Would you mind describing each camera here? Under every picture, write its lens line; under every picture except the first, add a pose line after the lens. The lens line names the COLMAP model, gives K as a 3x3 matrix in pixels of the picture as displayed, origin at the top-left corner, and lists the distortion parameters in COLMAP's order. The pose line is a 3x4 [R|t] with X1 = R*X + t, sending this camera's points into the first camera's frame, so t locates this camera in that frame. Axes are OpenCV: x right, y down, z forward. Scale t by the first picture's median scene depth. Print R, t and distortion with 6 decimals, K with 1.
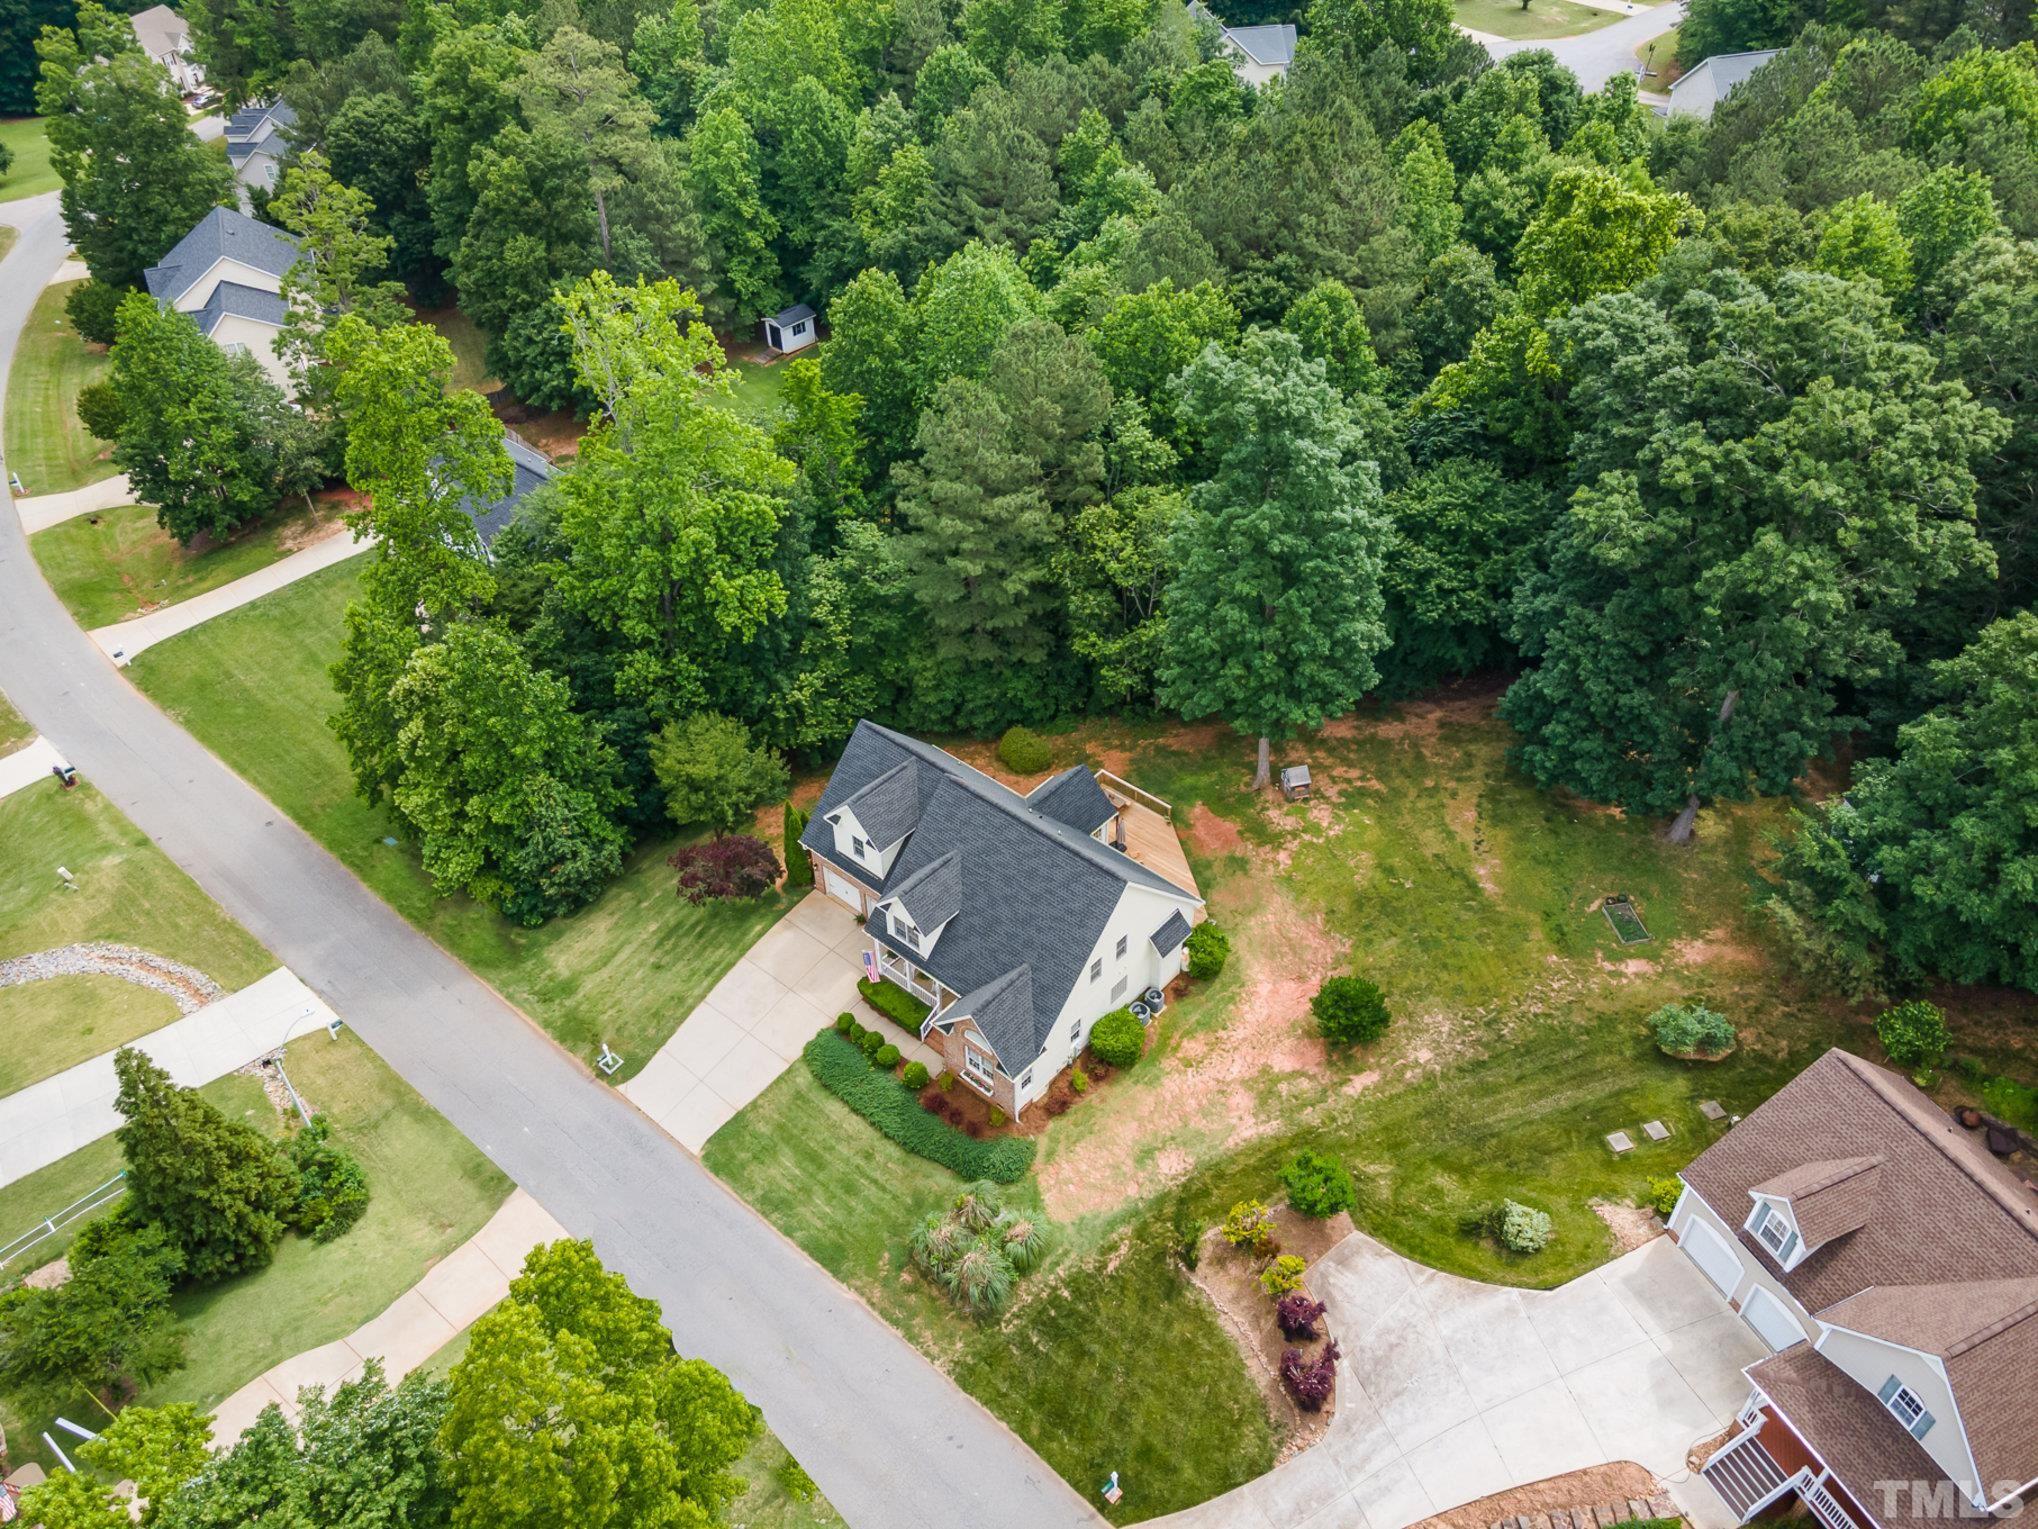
lens RADIAL K [[1486.7, 0, 1020.2], [0, 1486.7, 763.0], [0, 0, 1]] dist [0.007862, 0.060125]
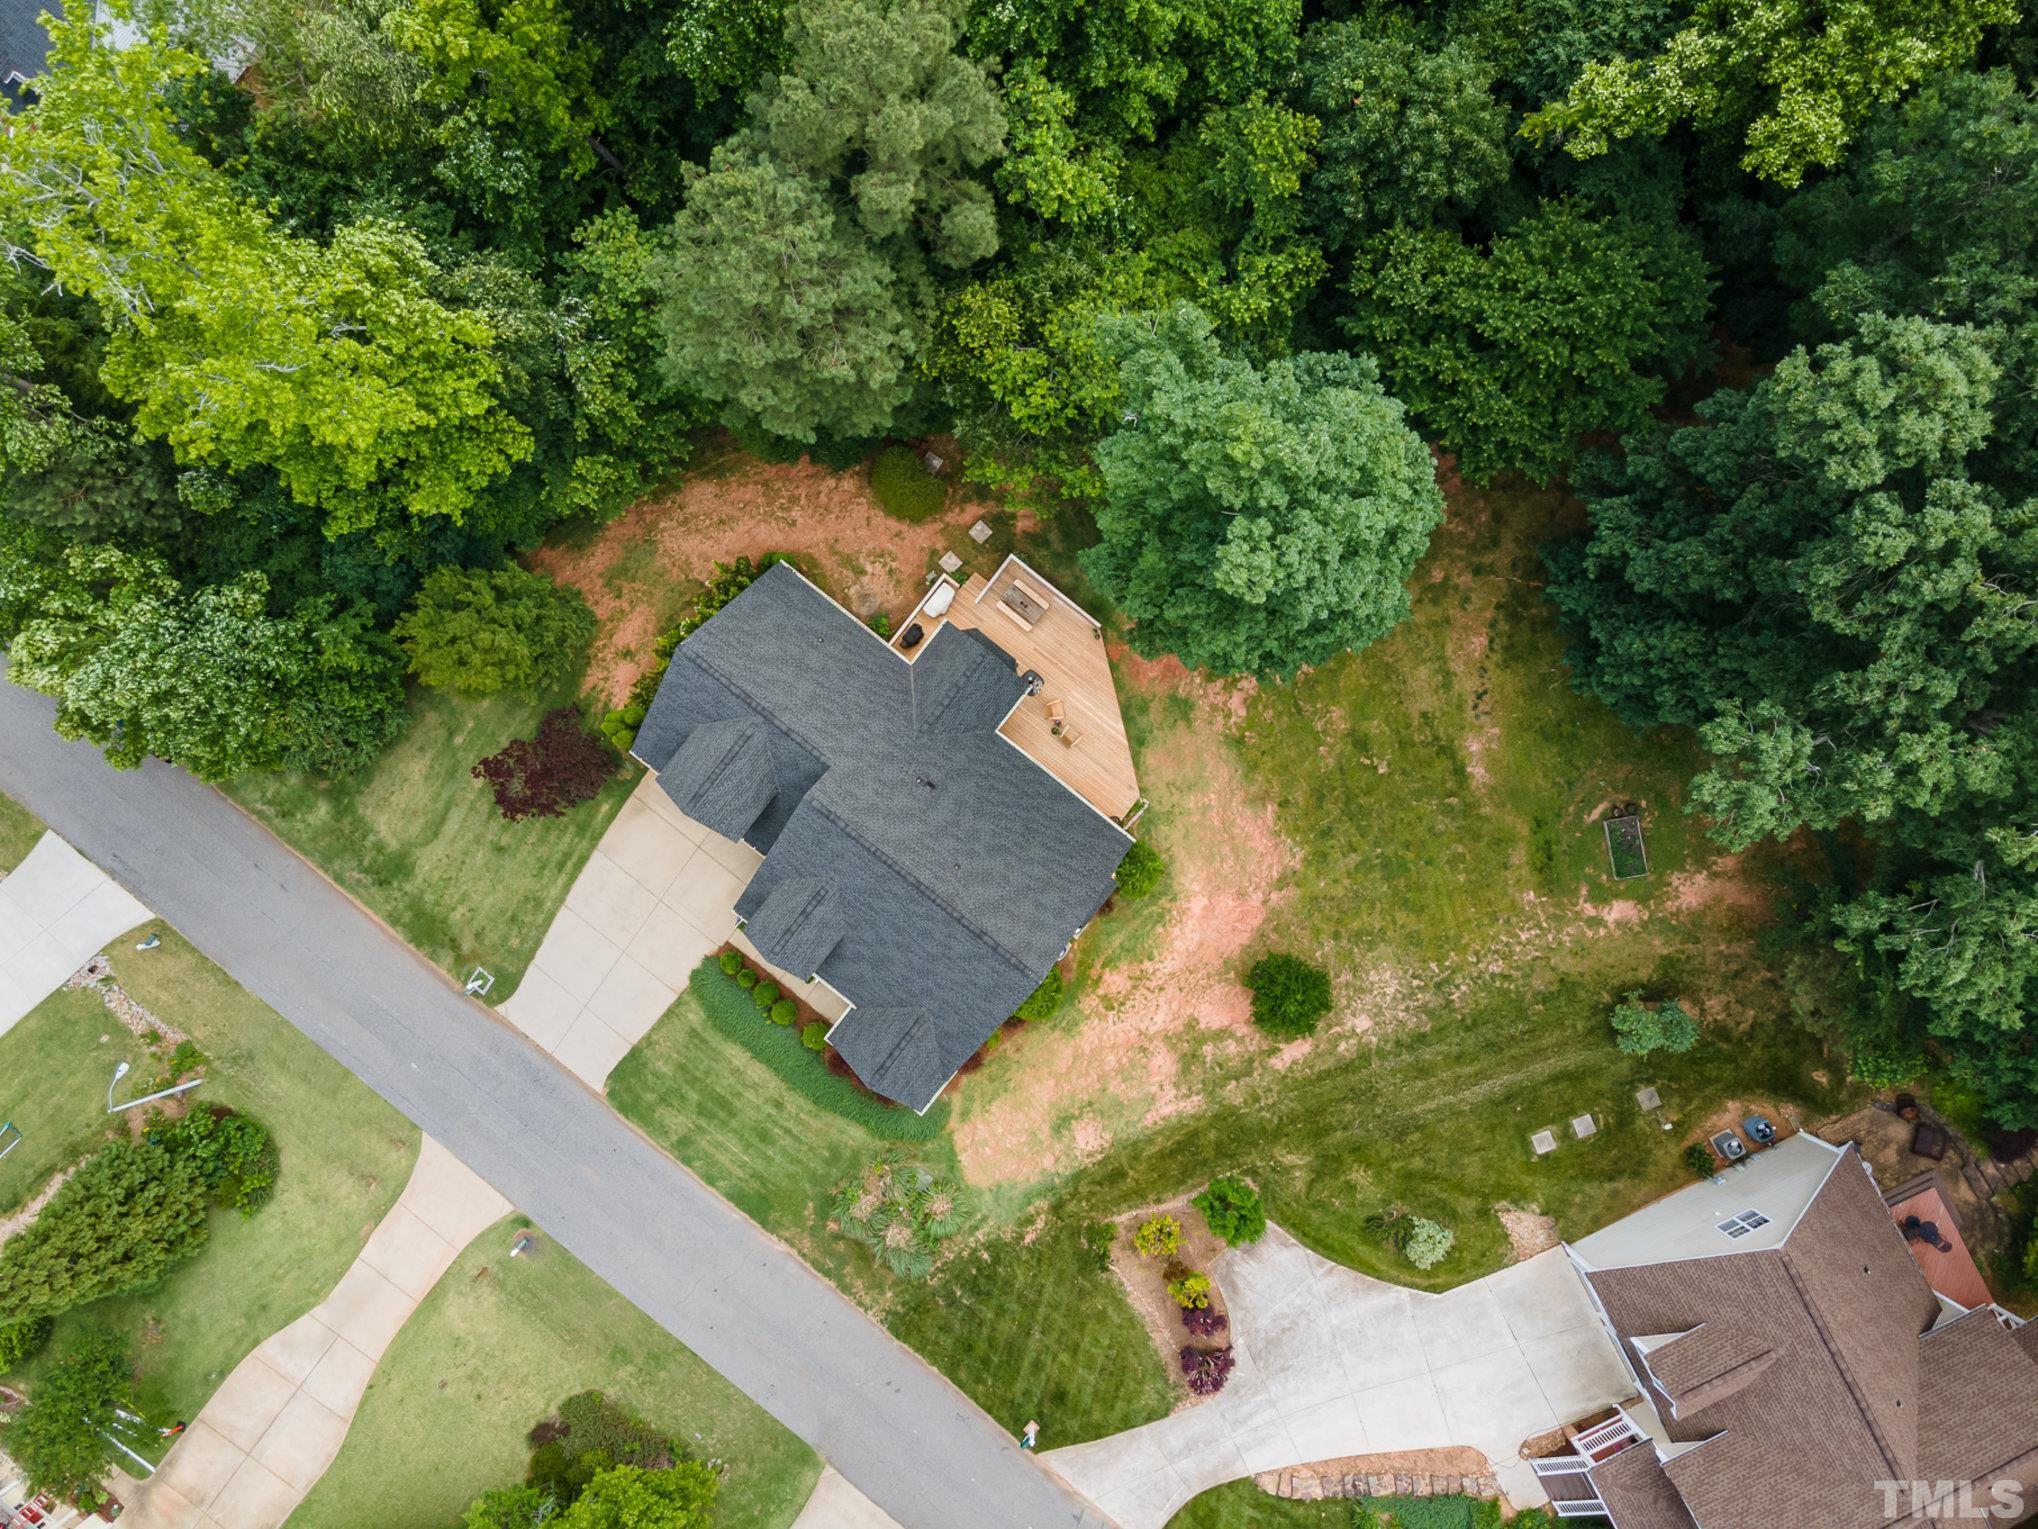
lens RADIAL K [[1486.7, 0, 1007.4], [0, 1486.7, 765.5], [0, 0, 1]] dist [0.007862, 0.060125]
pose [[0.998471, -0.053962, 0.012026, 0.045104], [0.025945, 0.649442, 0.759968, -0.582470], [-0.048820, -0.758494, 0.649849, 0.499384]]
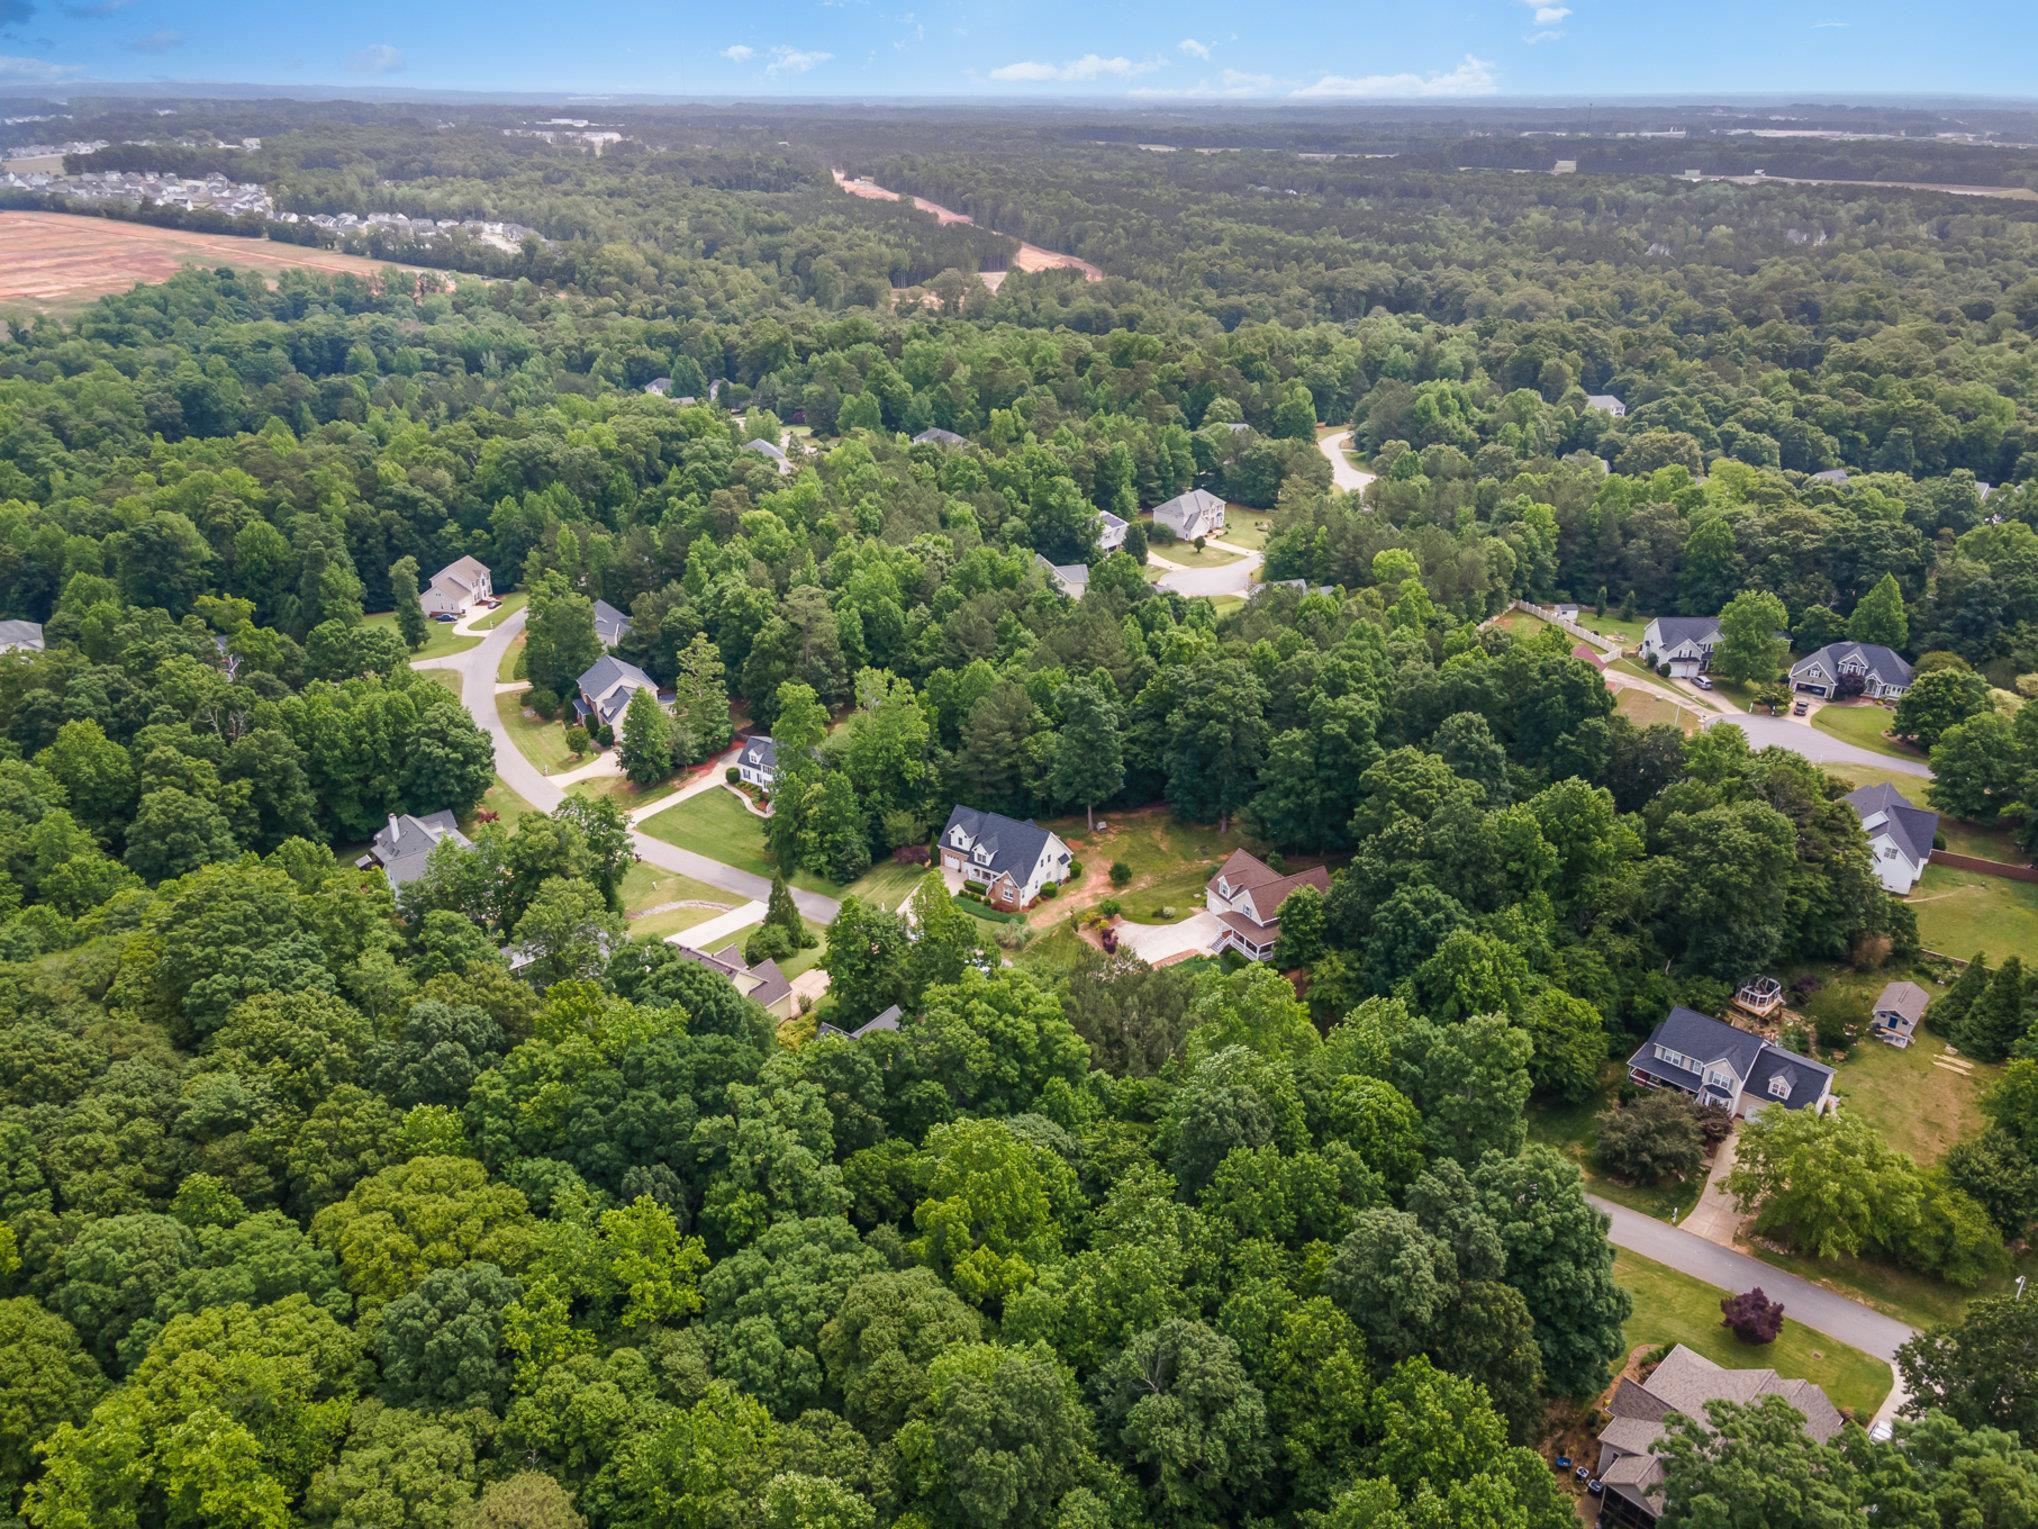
lens RADIAL K [[1486.7, 0, 1019.4], [0, 1486.7, 767.0], [0, 0, 1]] dist [0.007862, 0.060125]
pose [[0.993590, -0.027586, 0.109631, -0.330129], [0.056763, 0.960402, -0.272775, 0.777636], [-0.097765, 0.277249, 0.955811, -2.048748]]
